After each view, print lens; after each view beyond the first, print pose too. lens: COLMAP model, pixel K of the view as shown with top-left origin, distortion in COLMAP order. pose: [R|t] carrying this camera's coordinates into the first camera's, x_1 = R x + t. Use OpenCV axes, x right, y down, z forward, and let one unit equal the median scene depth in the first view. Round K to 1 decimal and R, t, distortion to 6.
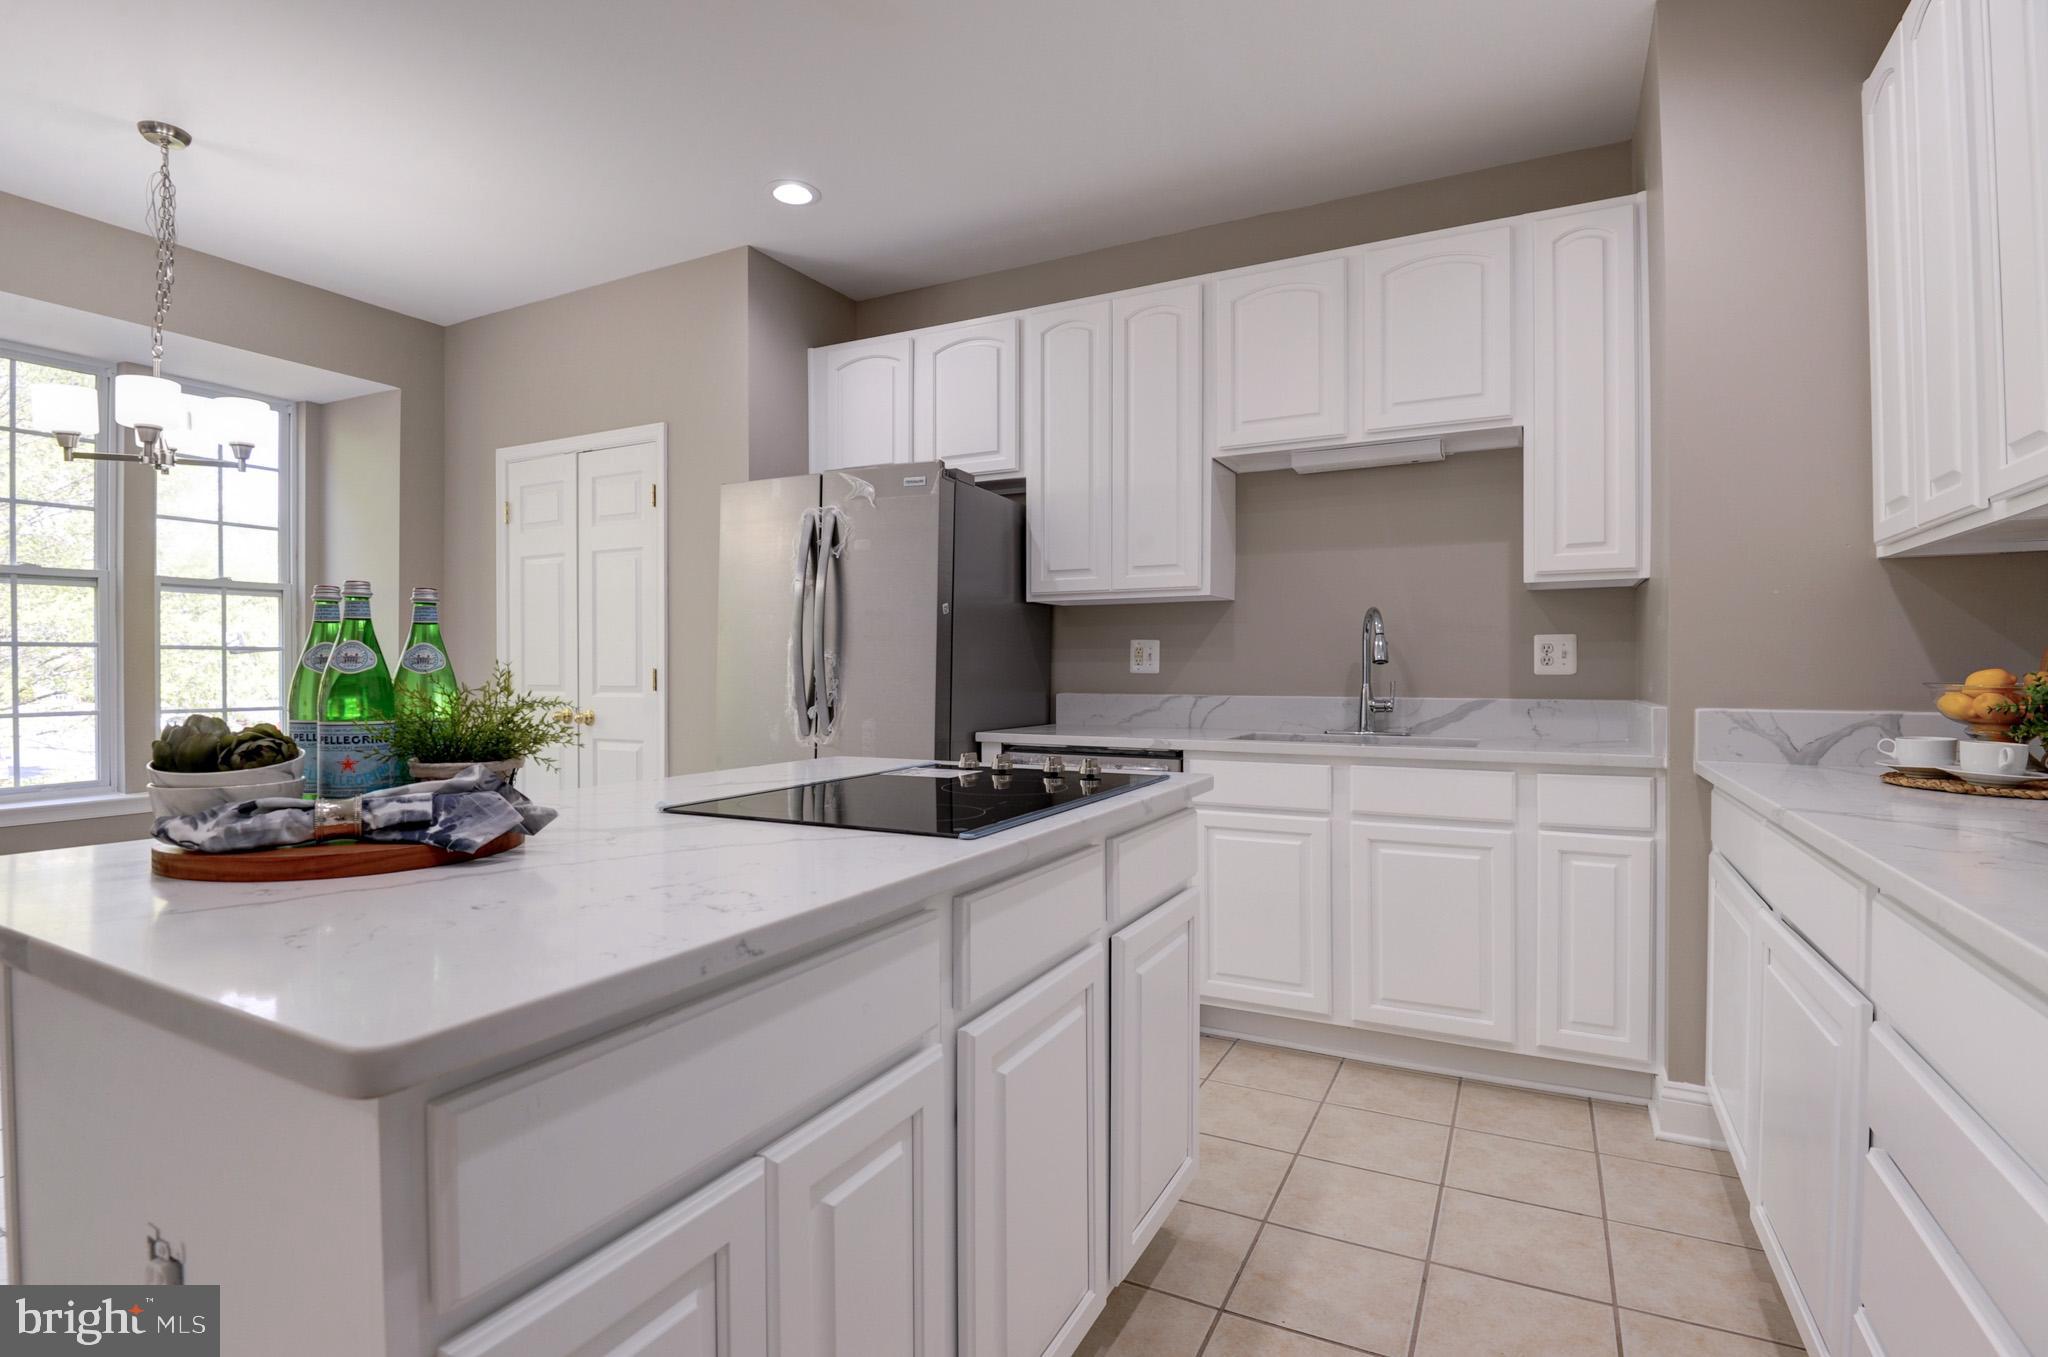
lens RADIAL K [[976.7, 0, 1024.0], [0, 976.7, 678.5], [0, 0, 1]] dist [-0.002120, -0.013253]
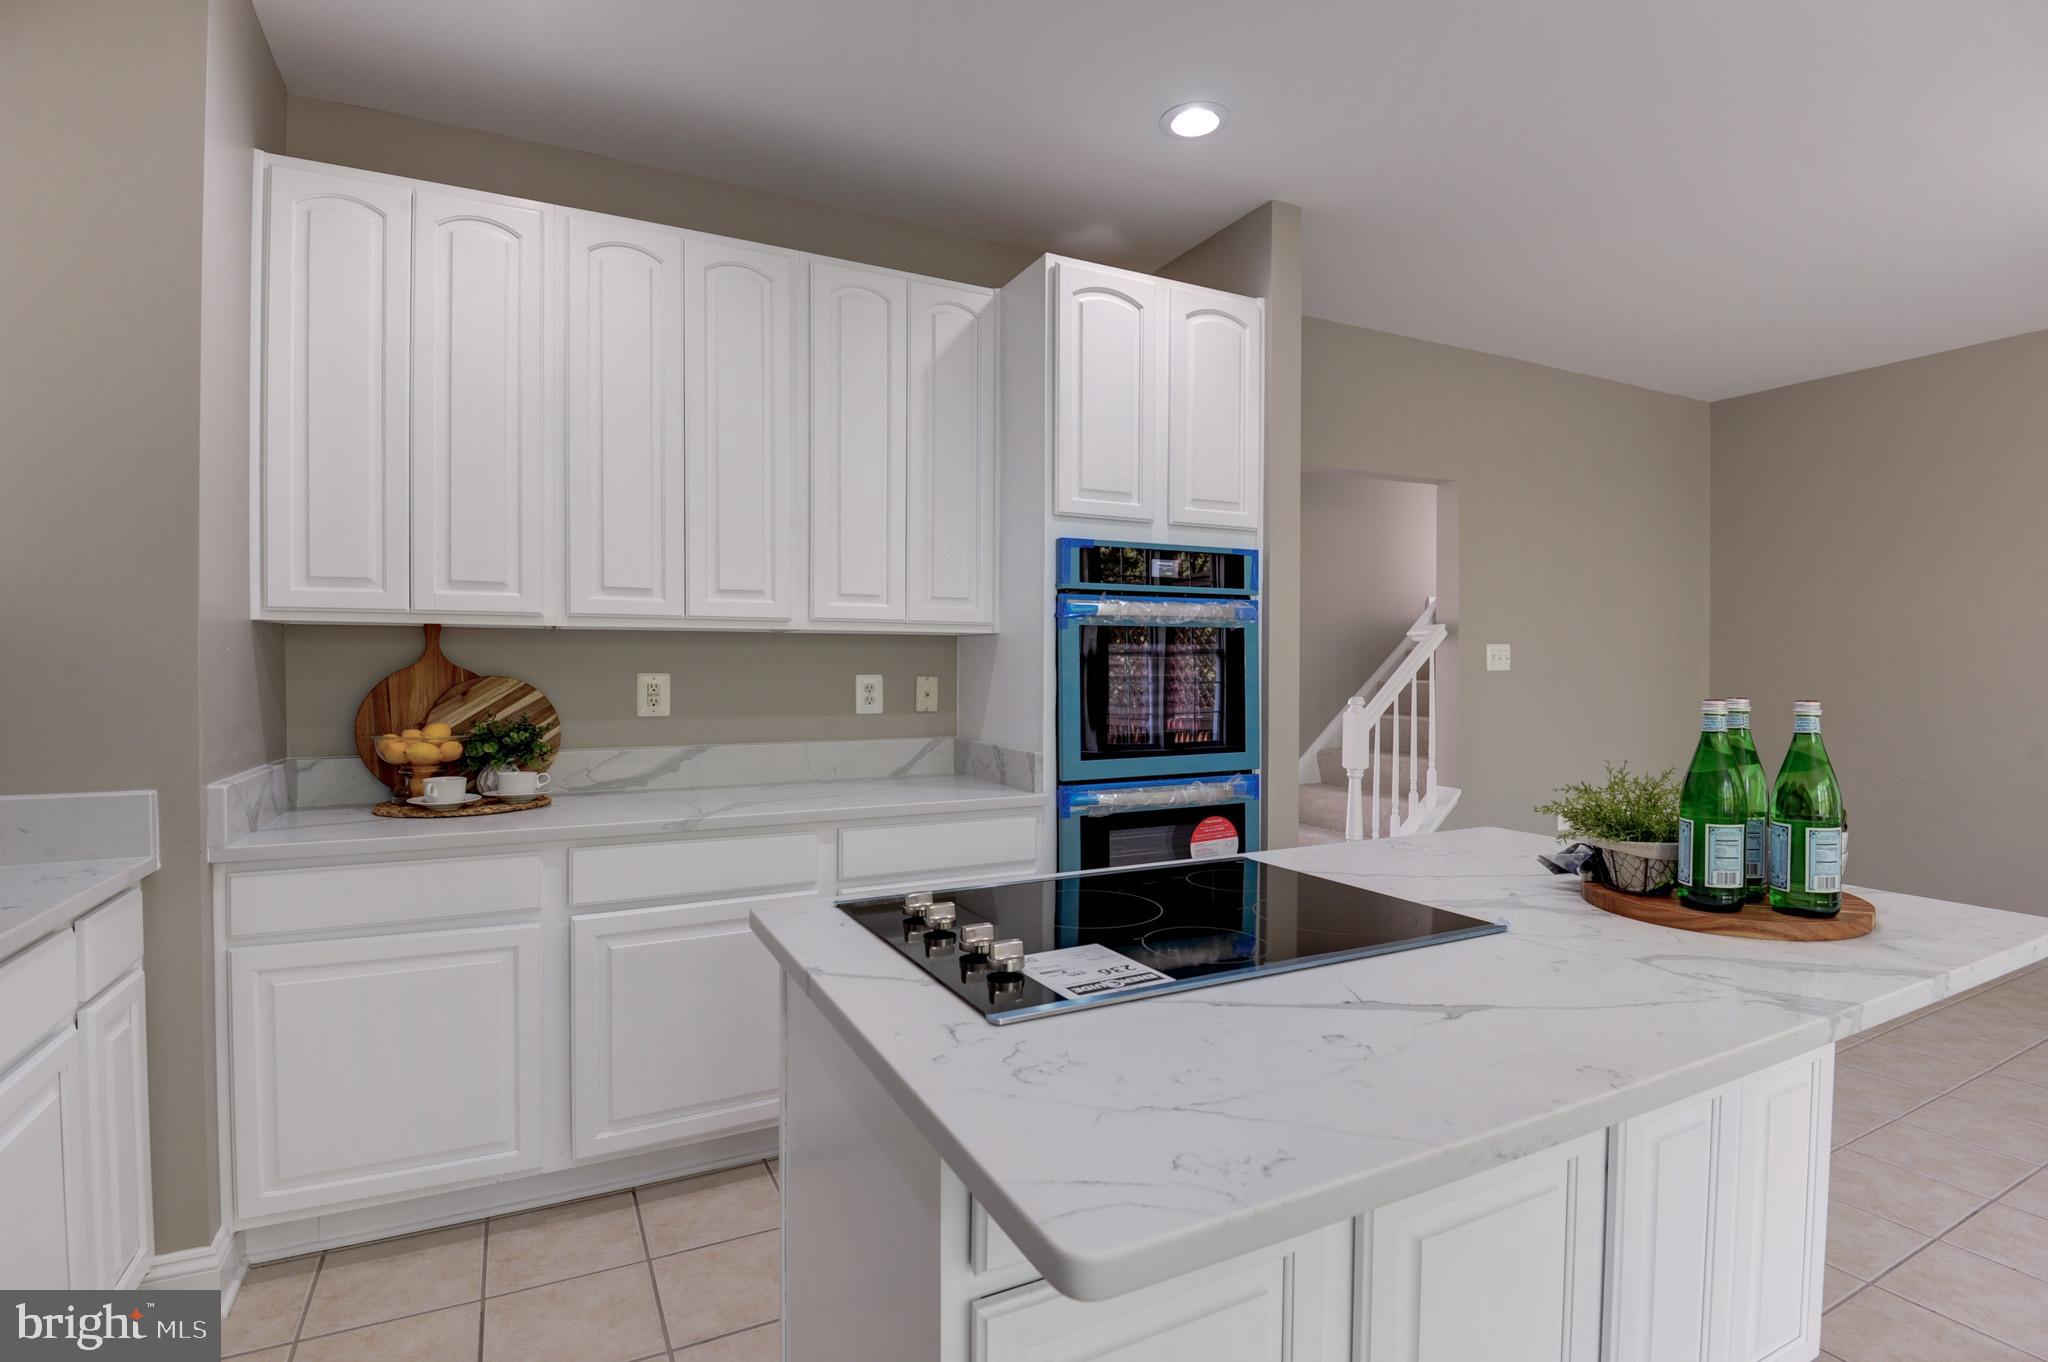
lens RADIAL K [[957.7, 0, 1024.0], [0, 957.7, 681.0], [0, 0, 1]] dist [0.001829, -0.000222]
pose [[-0.813437, -0.009073, 0.581582, -0.247189], [0.003379, 0.999788, 0.020322, -0.052558], [-0.581643, 0.018496, -0.813234, 0.890476]]
